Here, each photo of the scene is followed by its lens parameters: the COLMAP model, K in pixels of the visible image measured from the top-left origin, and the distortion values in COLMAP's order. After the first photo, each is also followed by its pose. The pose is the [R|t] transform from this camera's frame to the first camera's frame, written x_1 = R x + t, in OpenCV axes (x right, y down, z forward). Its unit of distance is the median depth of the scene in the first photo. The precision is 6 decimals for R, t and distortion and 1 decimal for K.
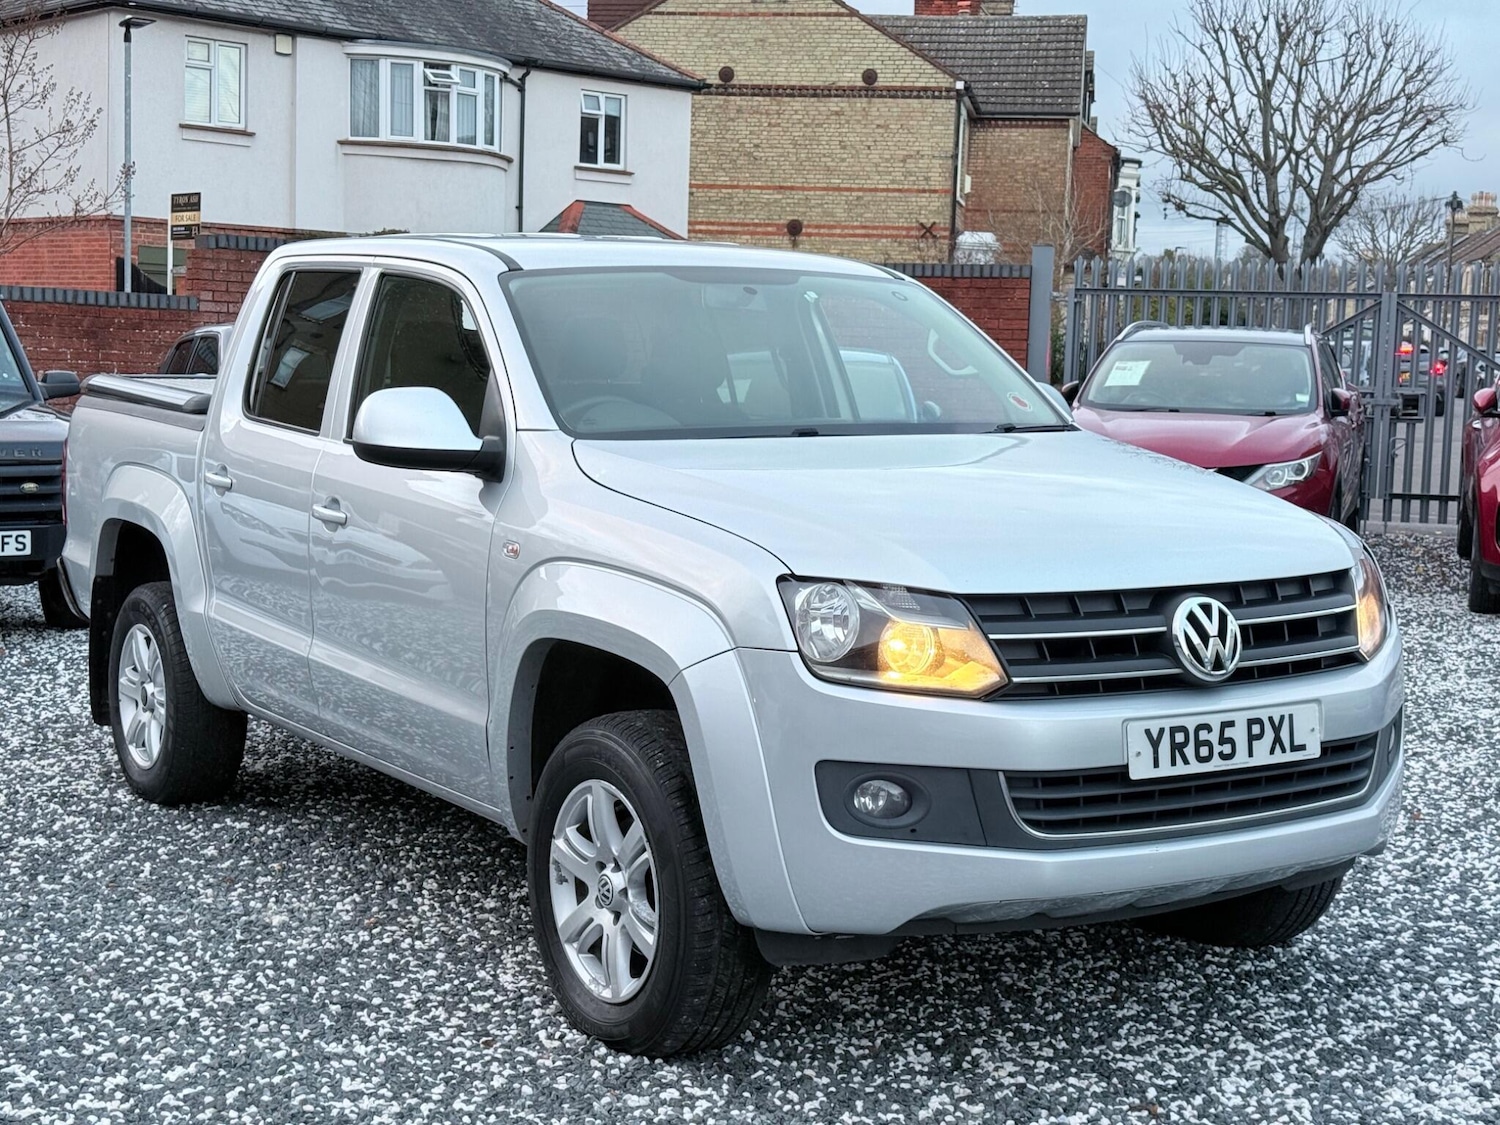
lens RADIAL K [[2268.1, 0, 745.1], [0, 2268.1, 562.8], [0, 0, 1]] dist [0.117439, -0.019553]
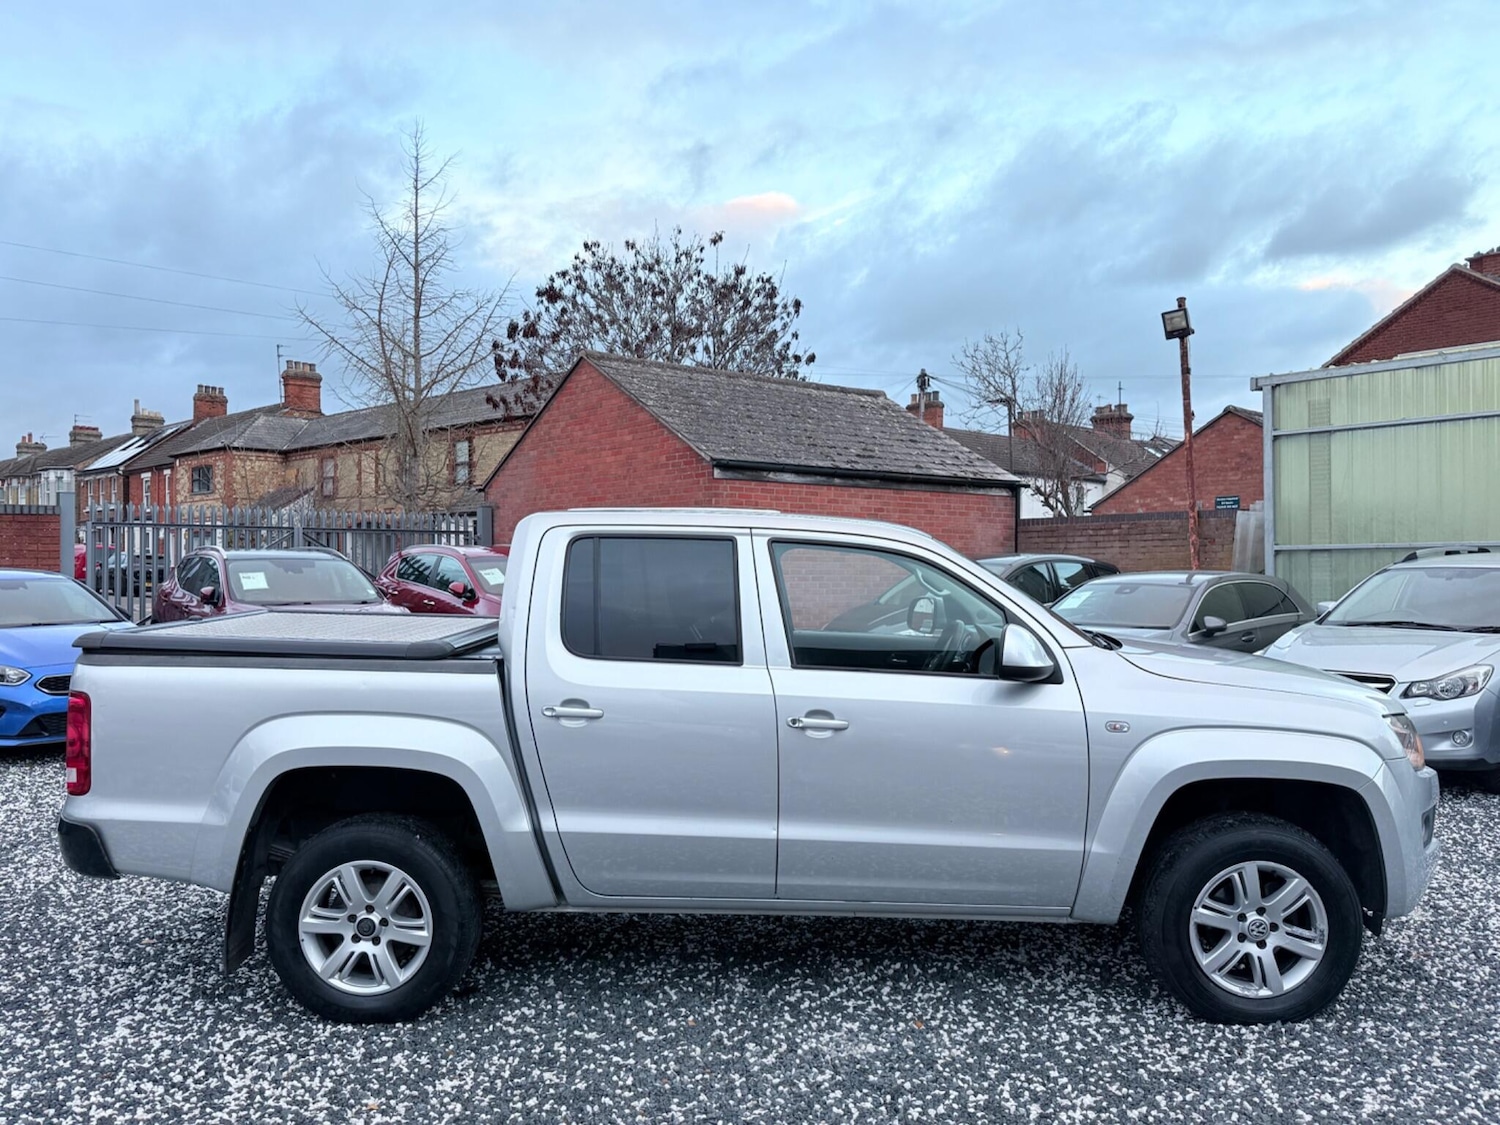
lens RADIAL K [[1219.6, 0, 769.0], [0, 1219.6, 559.4], [0, 0, 1]] dist [0.000992, -0.001406]
pose [[0.549115, -0.019274, 0.835525, -0.777611], [0.087223, 0.995596, -0.034357, -0.095248], [-0.831183, 0.091743, 0.548378, 0.628980]]
